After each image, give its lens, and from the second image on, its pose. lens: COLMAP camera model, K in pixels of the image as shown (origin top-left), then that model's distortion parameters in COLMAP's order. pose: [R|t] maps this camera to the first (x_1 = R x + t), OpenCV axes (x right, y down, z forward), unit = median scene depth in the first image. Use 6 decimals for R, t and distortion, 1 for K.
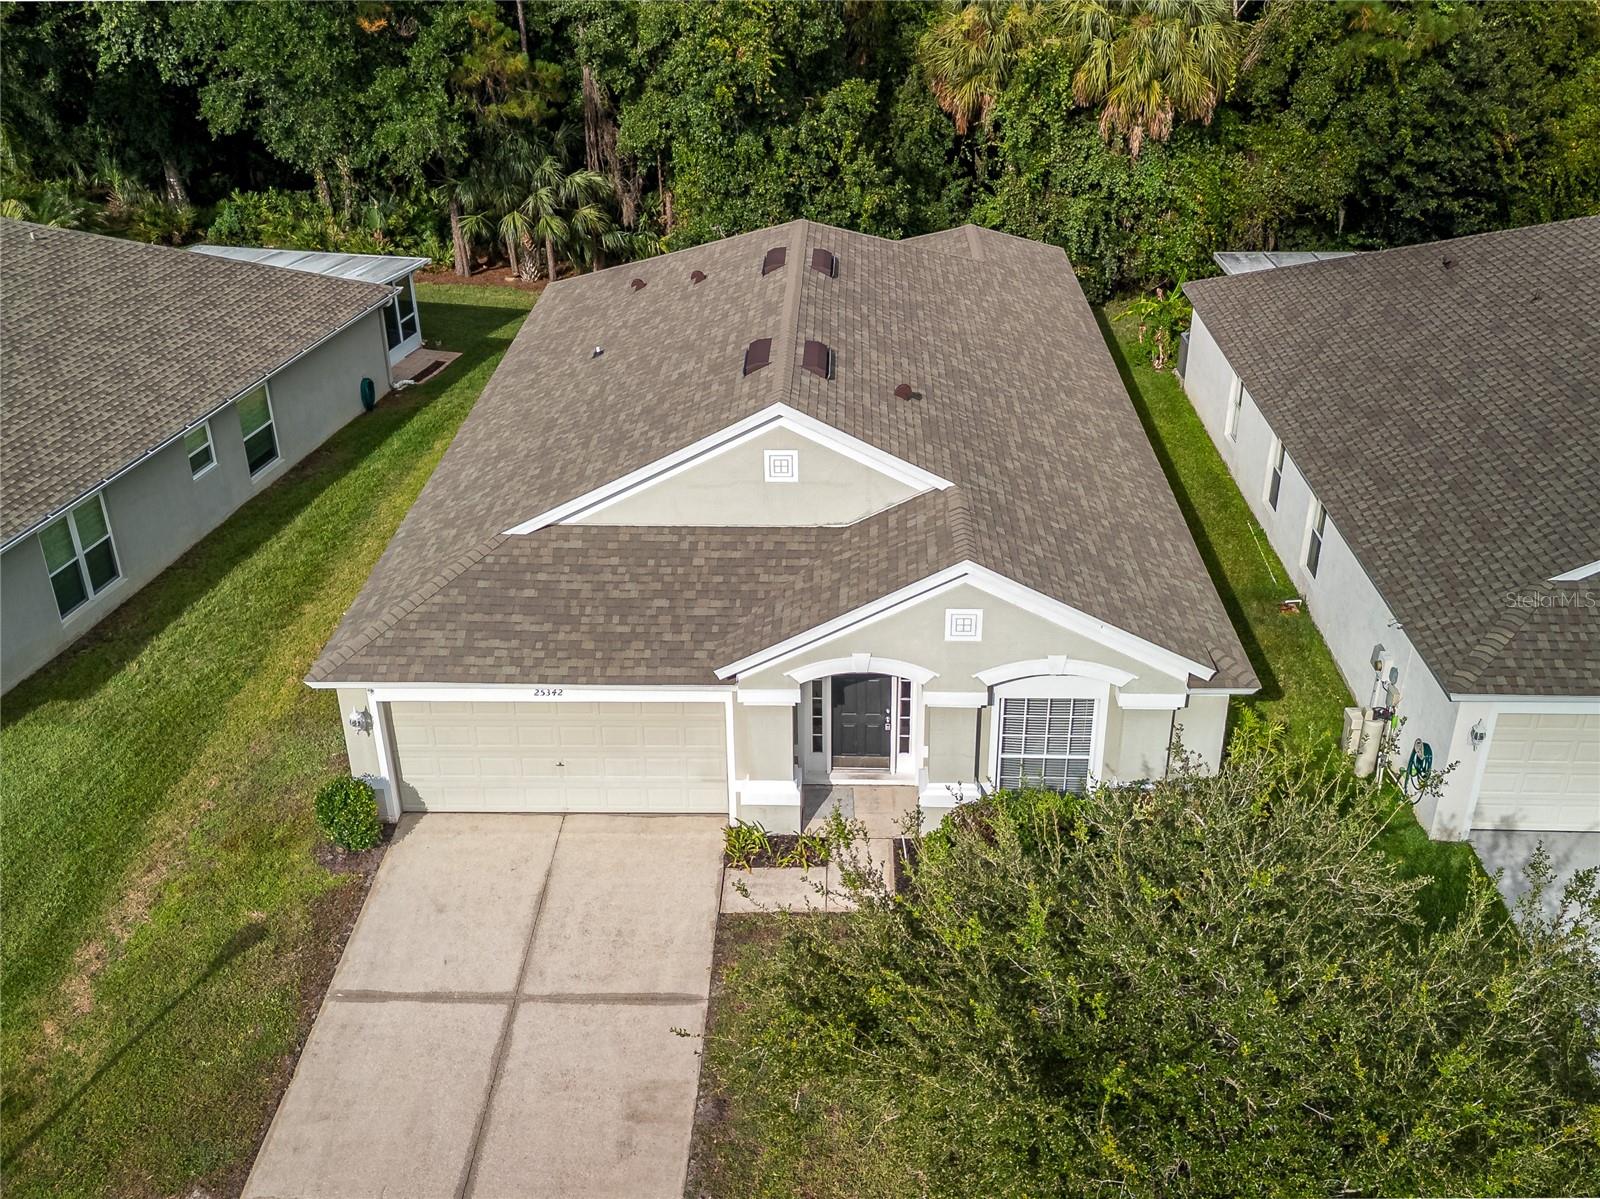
lens RADIAL K [[1530.1, 0, 763.8], [0, 1530.1, 604.4], [0, 0, 1]] dist [0.106797, -0.148962]
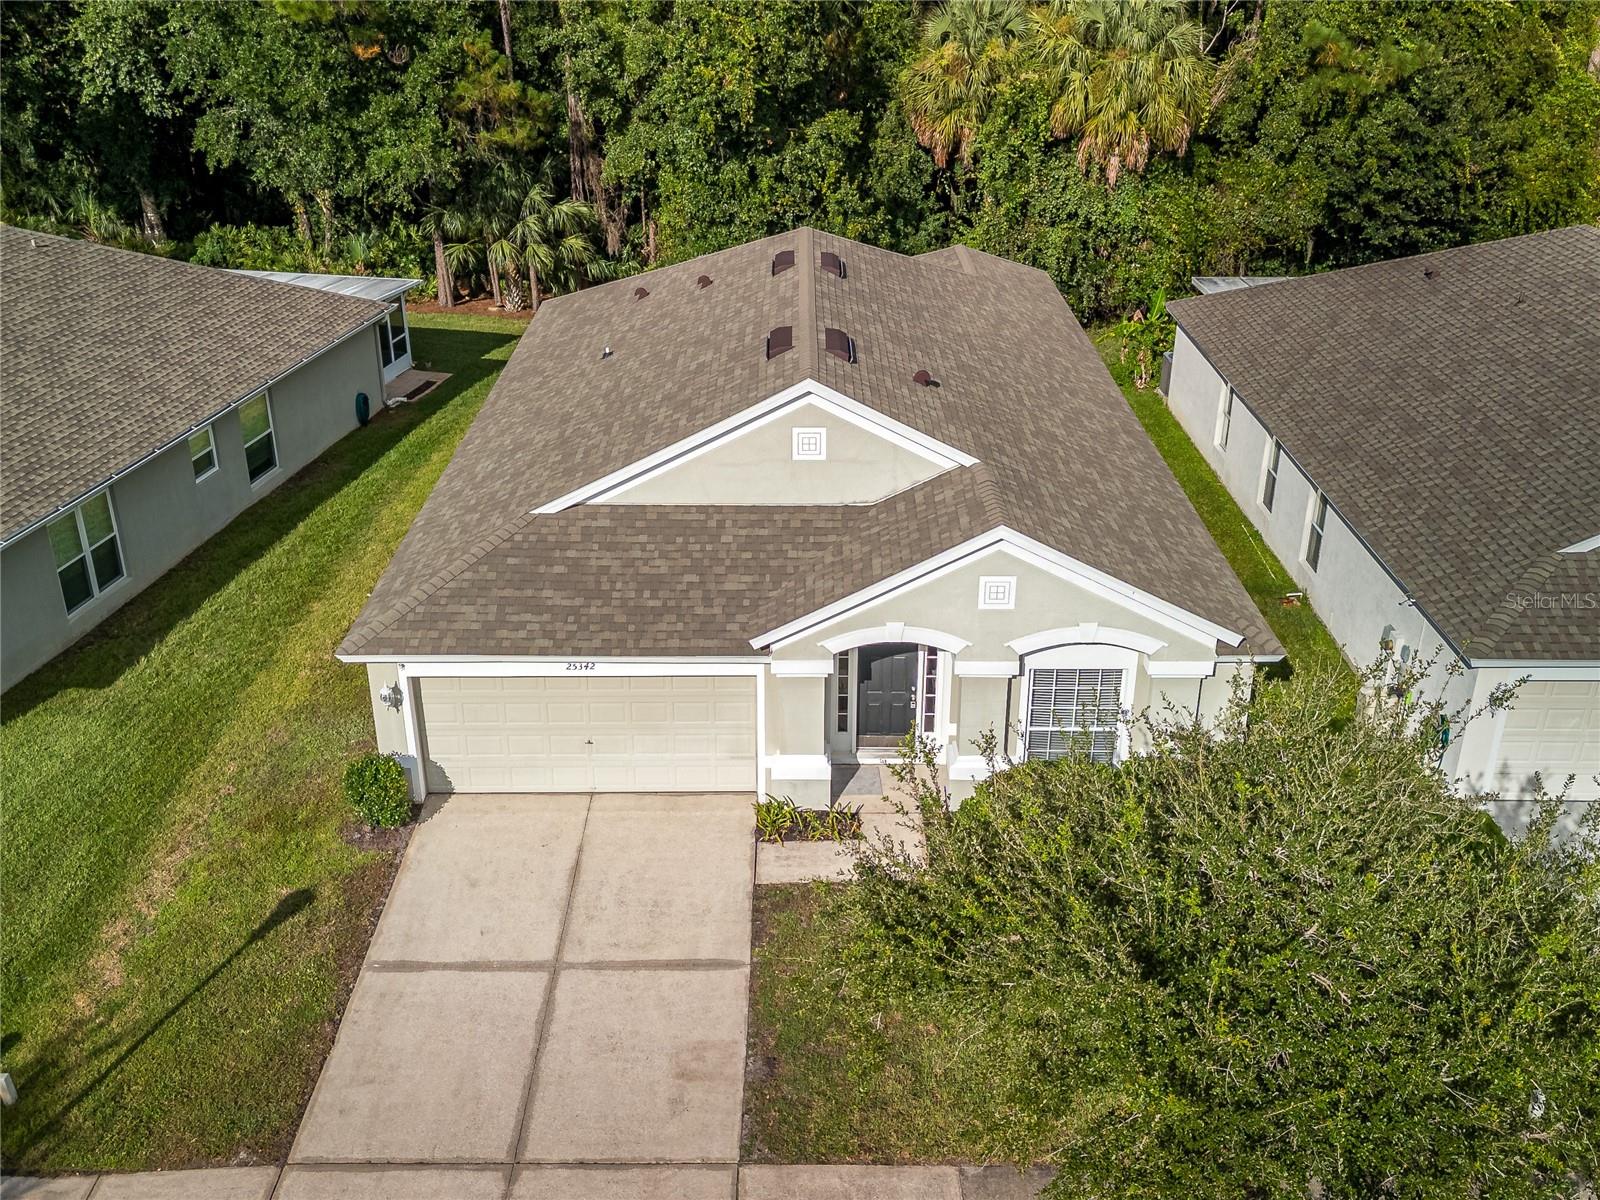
lens RADIAL K [[1527.2, 0, 768.0], [0, 1527.2, 598.3], [0, 0, 1]] dist [0.102586, -0.145584]
pose [[0.999329, -0.003700, 0.036441, -0.048786], [0.005357, 0.998950, -0.045495, 0.053043], [-0.036235, 0.045659, 0.998300, -0.002115]]
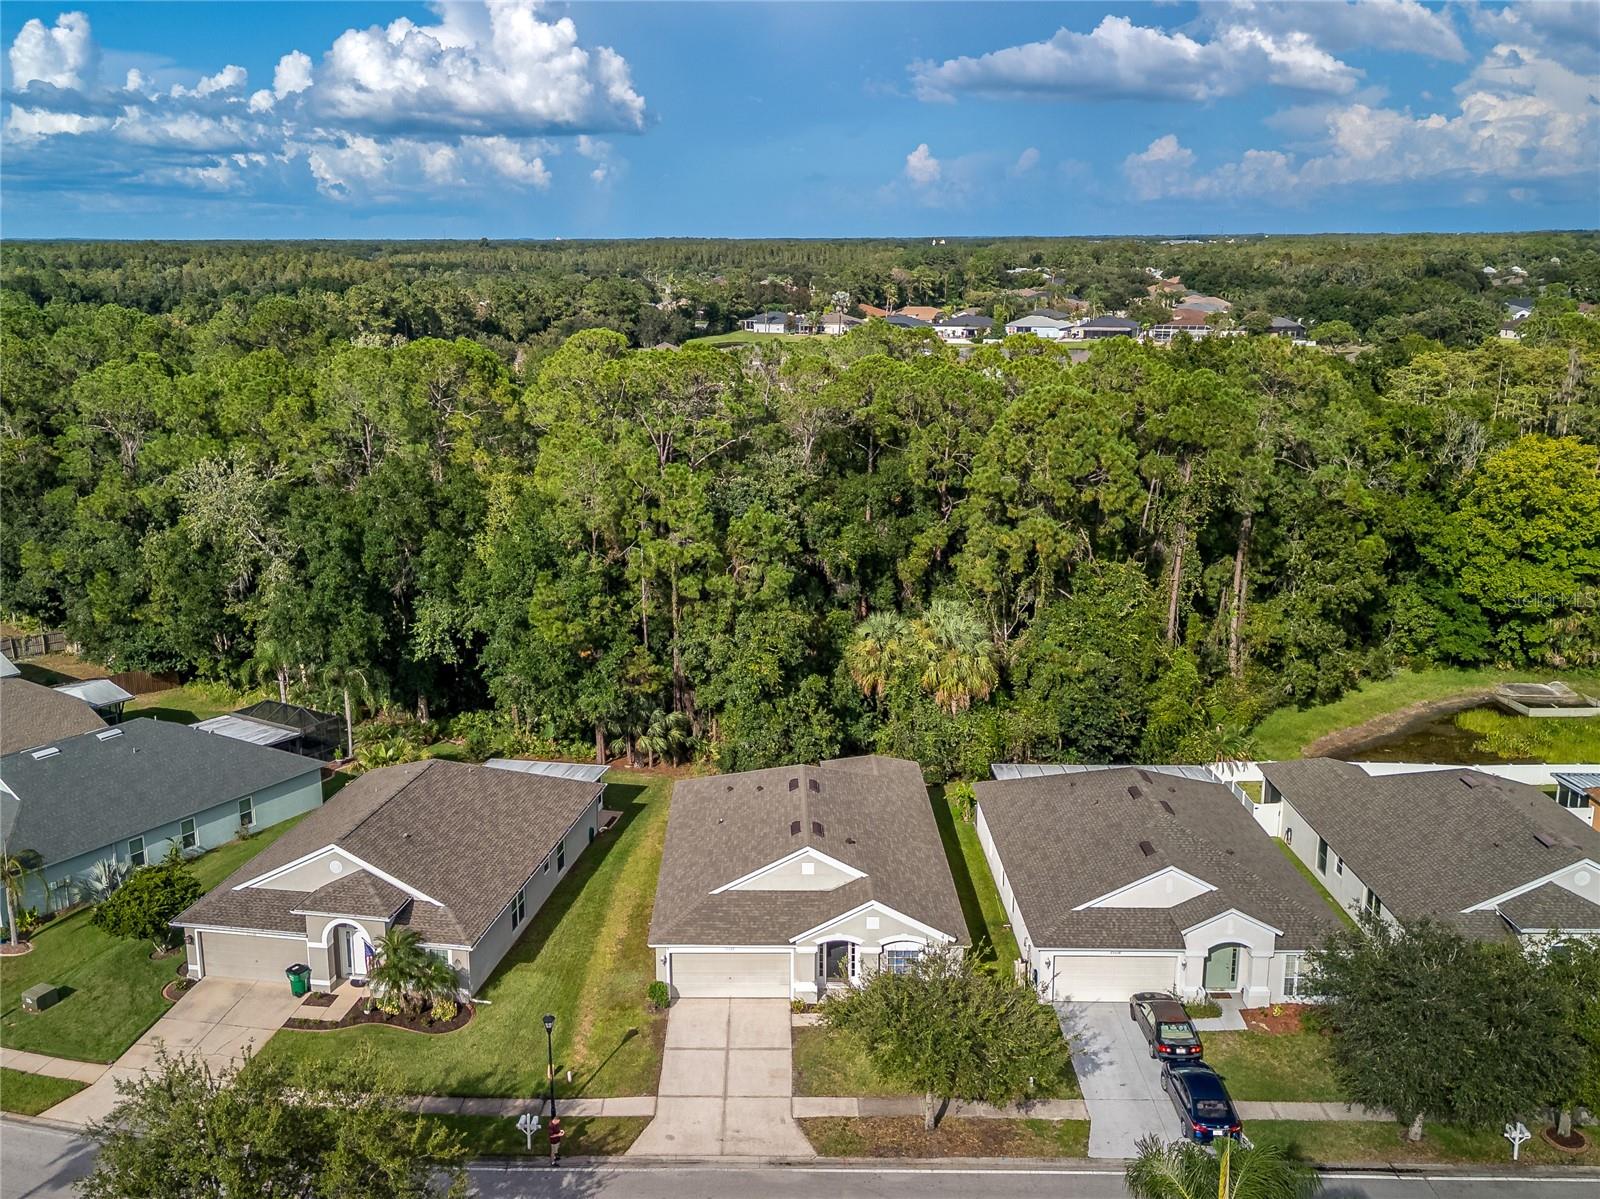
lens RADIAL K [[1497.8, 0, 731.0], [0, 1497.8, 600.3], [0, 0, 1]] dist [0.095329, -0.163653]
pose [[0.999603, 0.003891, 0.027898, -0.196356], [0.003561, 0.965013, -0.262178, 0.148982], [-0.027942, 0.262173, 0.964616, -1.696505]]
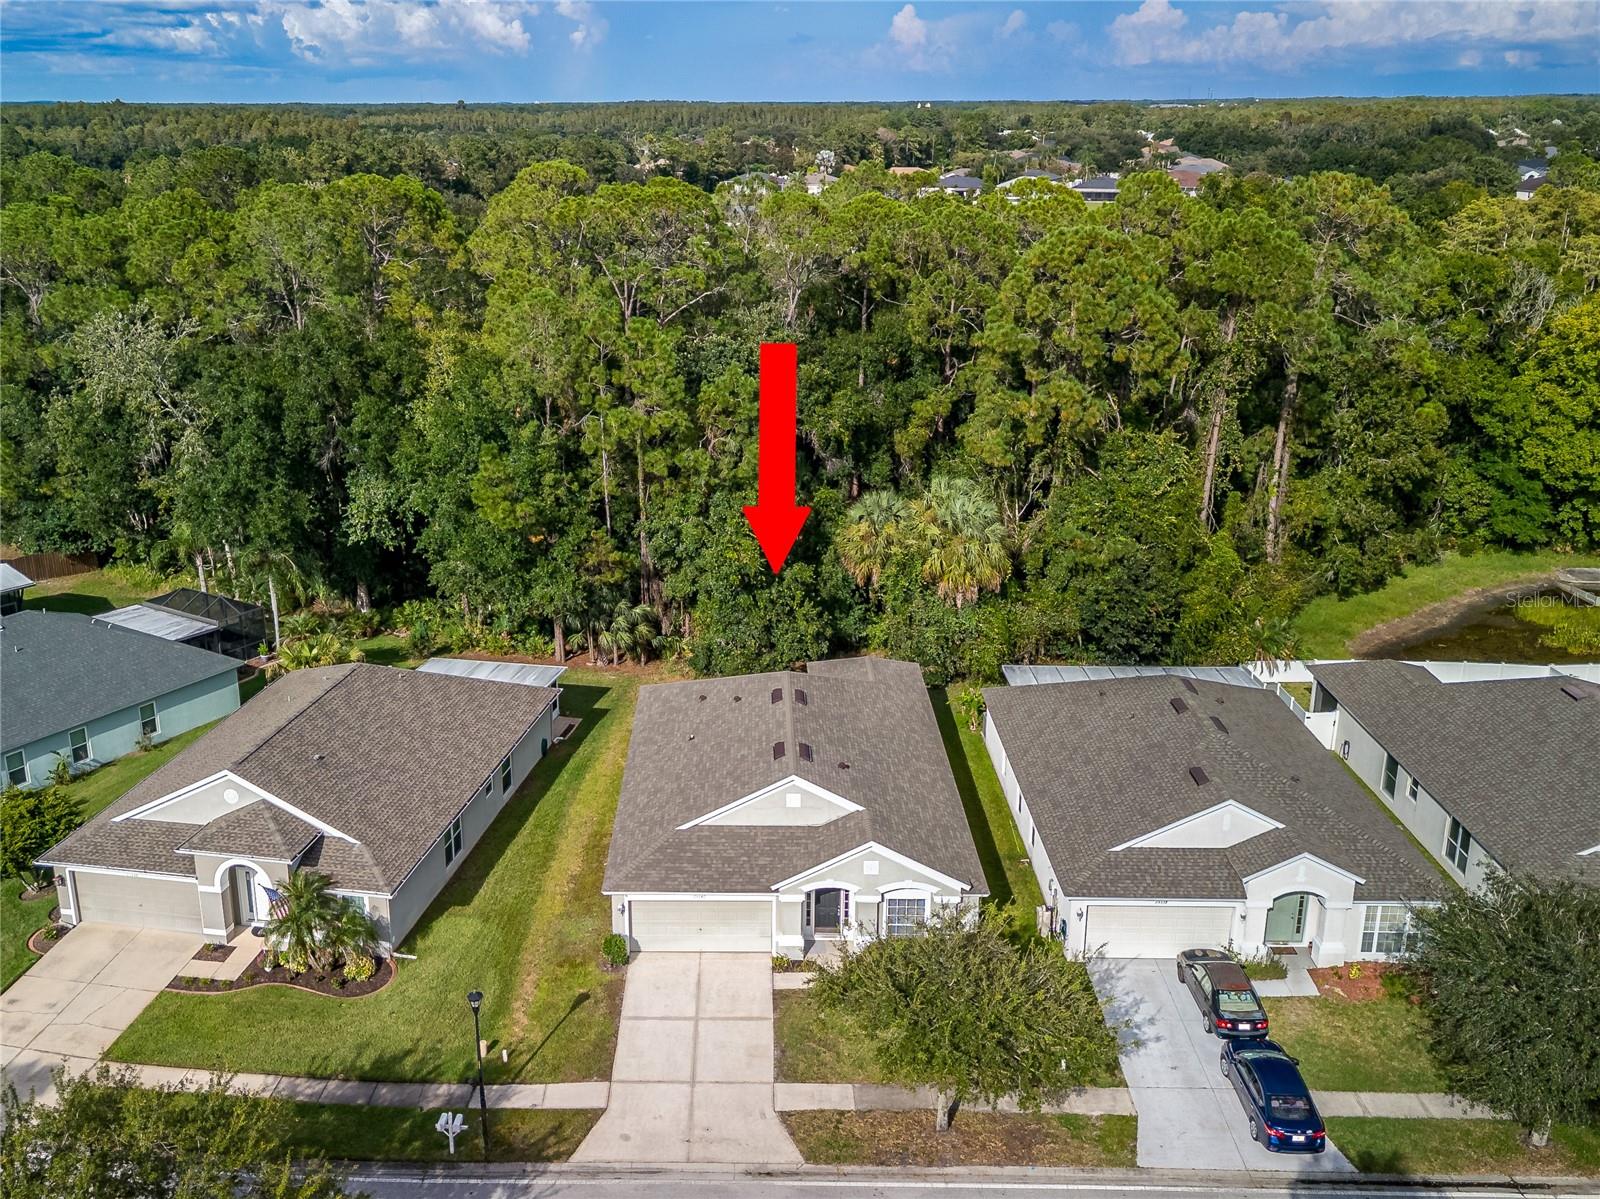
lens RADIAL K [[1494.5, 0, 706.9], [0, 1494.5, 599.0], [0, 0, 1]] dist [0.101037, -0.153918]
pose [[0.999671, 0.003537, 0.025404, -0.170814], [0.001097, 0.983641, -0.180138, 0.019786], [-0.025625, 0.180107, 0.983313, -1.257857]]
